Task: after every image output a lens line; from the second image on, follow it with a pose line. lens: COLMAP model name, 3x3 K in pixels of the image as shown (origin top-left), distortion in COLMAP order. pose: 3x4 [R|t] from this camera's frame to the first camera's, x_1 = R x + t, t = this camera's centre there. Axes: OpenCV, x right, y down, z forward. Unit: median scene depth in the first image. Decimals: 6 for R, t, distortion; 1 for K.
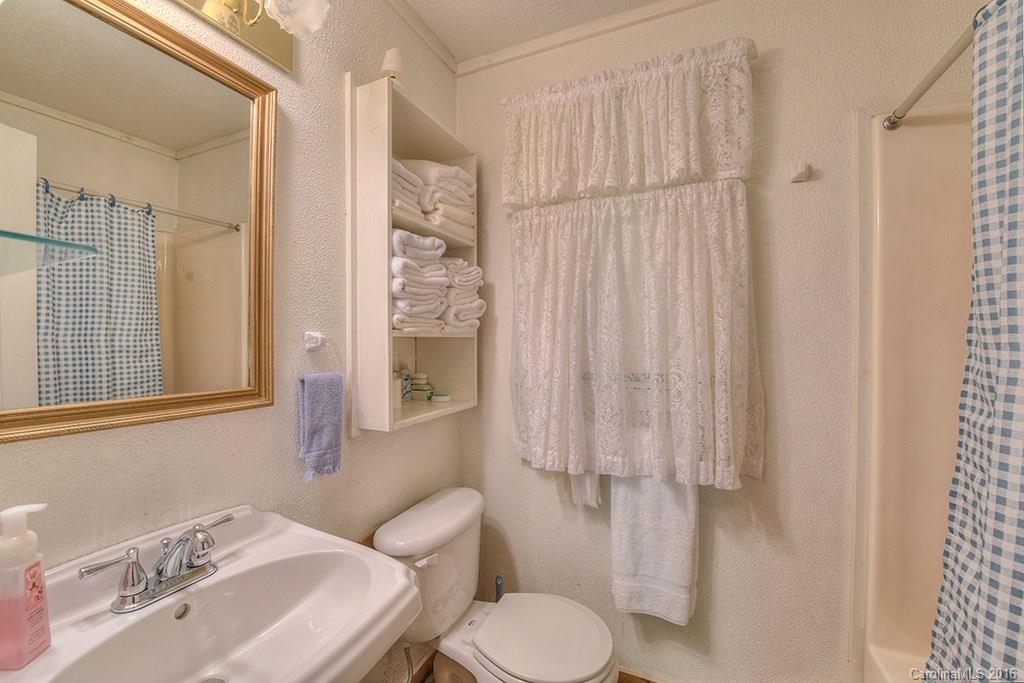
lens RADIAL K [[409.6, 0, 511.8], [0, 409.6, 344.5], [0, 0, 1]] dist [-0.019560, -0.000726]
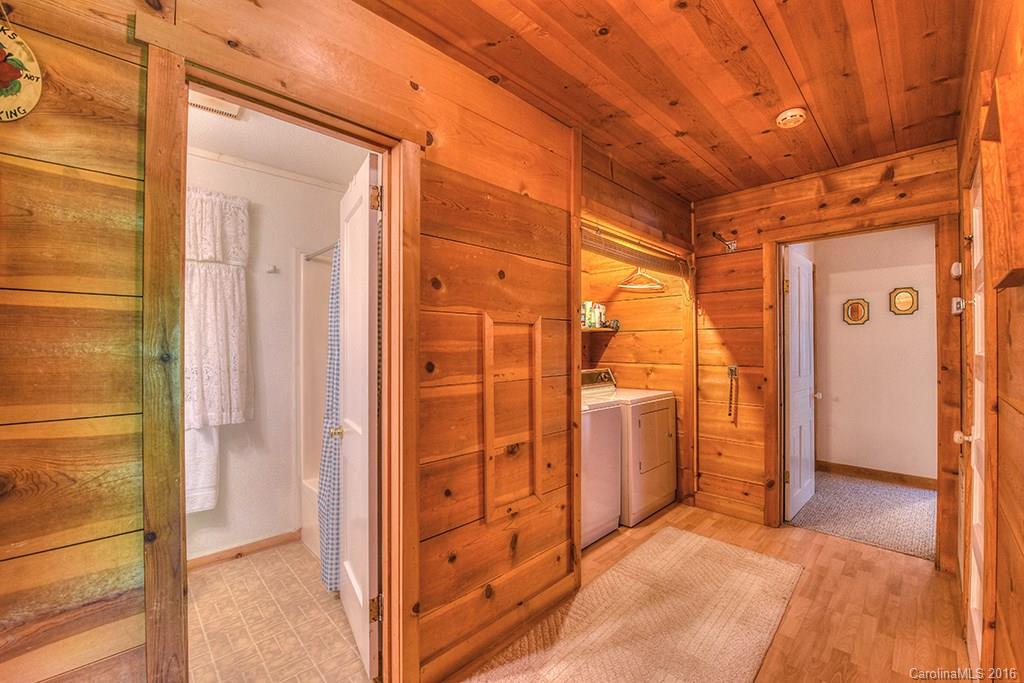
lens RADIAL K [[409.6, 0, 507.3], [0, 409.6, 340.0], [0, 0, 1]] dist [-0.019560, -0.000726]
pose [[0.400127, 0.010467, 0.916400, -0.726657], [0.017228, 0.999672, -0.018940, 0.007955], [-0.916298, 0.023366, 0.399816, -0.961612]]
